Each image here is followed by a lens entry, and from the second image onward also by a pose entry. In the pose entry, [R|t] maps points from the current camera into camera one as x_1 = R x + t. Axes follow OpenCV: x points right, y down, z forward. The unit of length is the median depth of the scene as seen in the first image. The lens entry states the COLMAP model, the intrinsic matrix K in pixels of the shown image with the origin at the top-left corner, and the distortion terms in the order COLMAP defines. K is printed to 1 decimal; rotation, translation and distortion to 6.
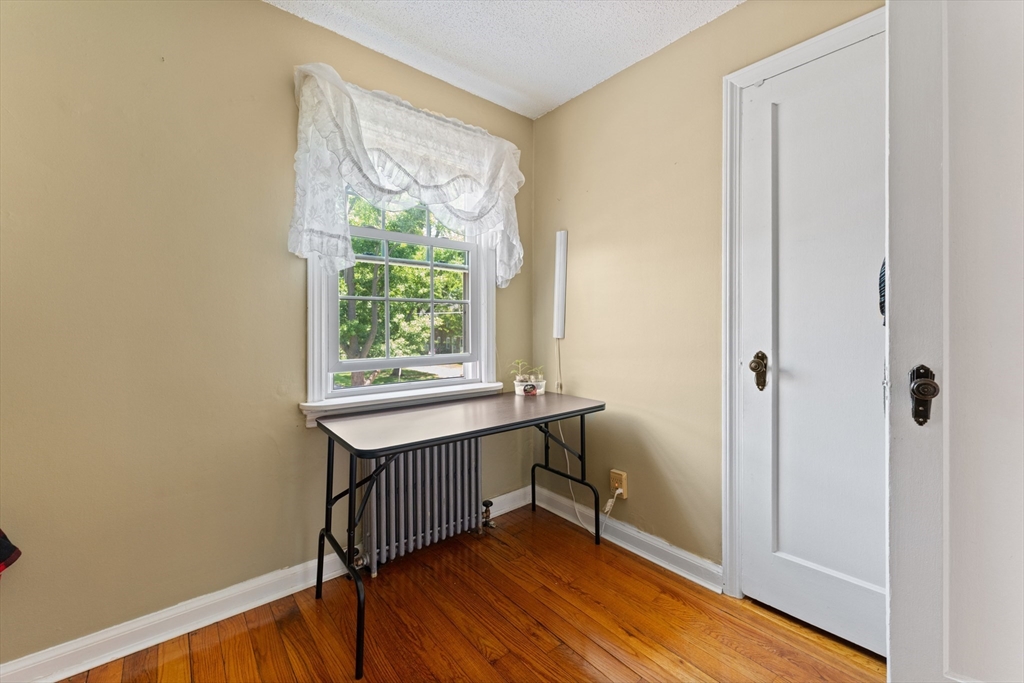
lens RADIAL K [[407.5, 0, 516.3], [0, 407.5, 327.8], [0, 0, 1]] dist [-0.000335, -0.000023]
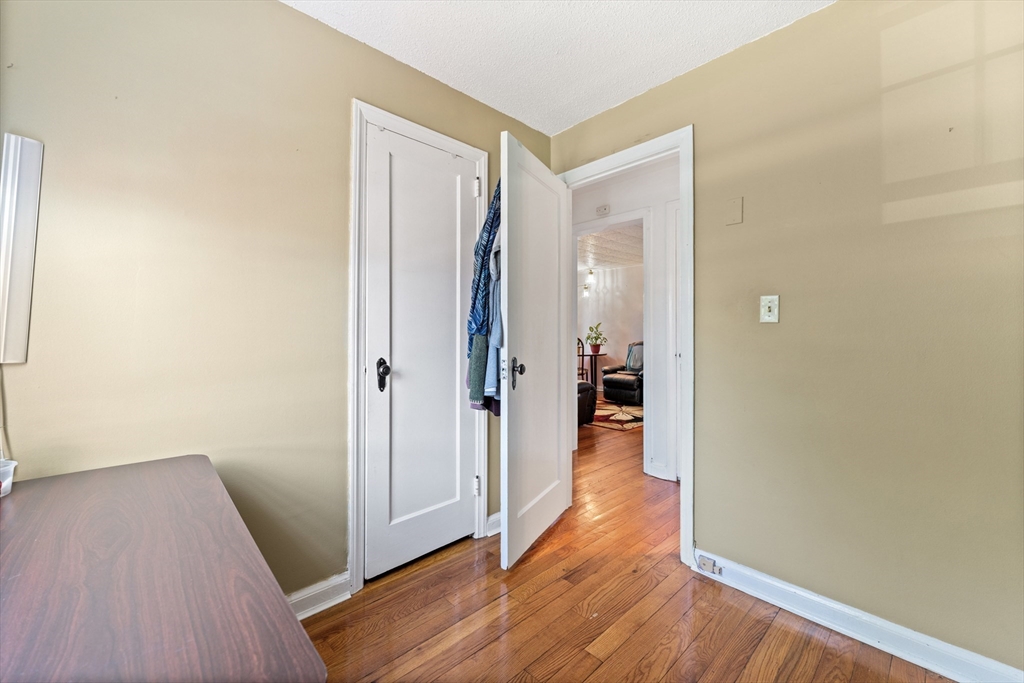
lens RADIAL K [[407.5, 0, 516.3], [0, 407.5, 327.8], [0, 0, 1]] dist [-0.000335, -0.000023]
pose [[-0.049575, 0.011360, 0.998706, -0.590708], [-0.001363, 0.999934, -0.011442, -0.015994], [-0.998769, -0.001929, -0.049556, 0.677608]]
